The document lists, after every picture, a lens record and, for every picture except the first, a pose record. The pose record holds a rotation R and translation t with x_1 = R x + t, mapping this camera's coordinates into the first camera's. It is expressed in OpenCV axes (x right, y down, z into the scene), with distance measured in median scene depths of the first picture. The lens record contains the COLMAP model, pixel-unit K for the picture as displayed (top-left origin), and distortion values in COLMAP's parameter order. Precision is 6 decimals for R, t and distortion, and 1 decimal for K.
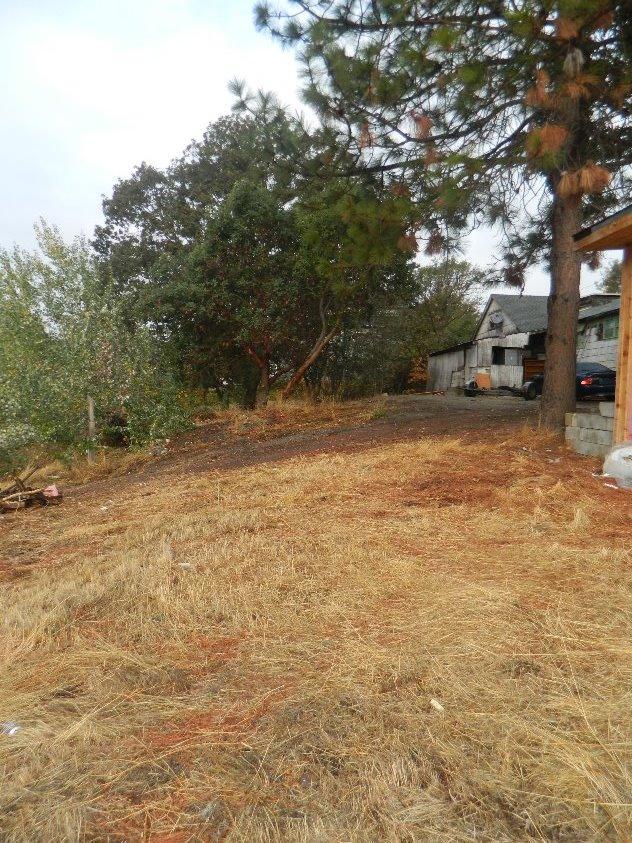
lens RADIAL K [[633.5, 0, 314.0], [0, 633.5, 420.5], [0, 0, 1]] dist [0.023489, 0.004686]
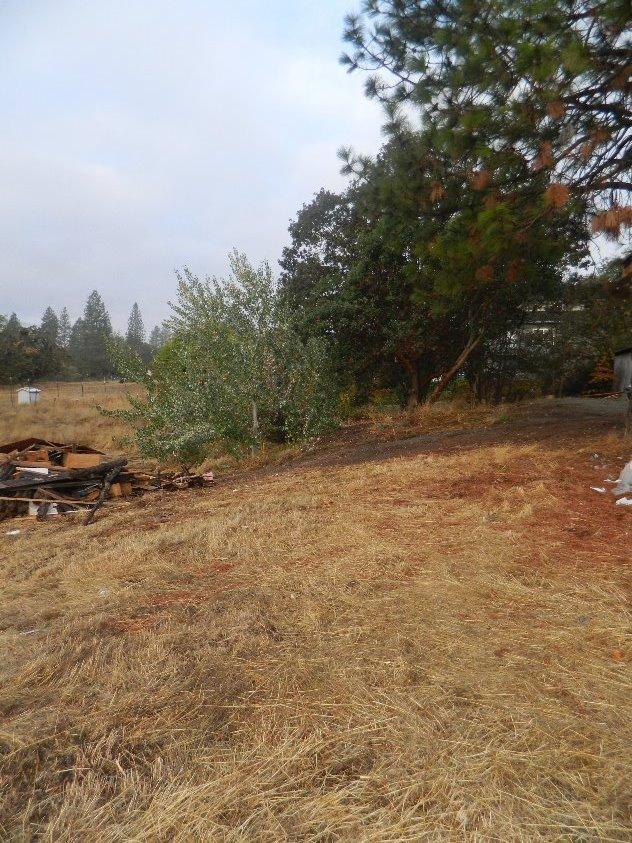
lens RADIAL K [[633.5, 0, 317.8], [0, 633.5, 421.8], [0, 0, 1]] dist [0.023489, 0.004686]
pose [[0.950741, 0.014072, -0.309666, 0.094175], [-0.012002, 0.999891, 0.008590, -0.007150], [0.309753, -0.004451, 0.950806, -0.080045]]
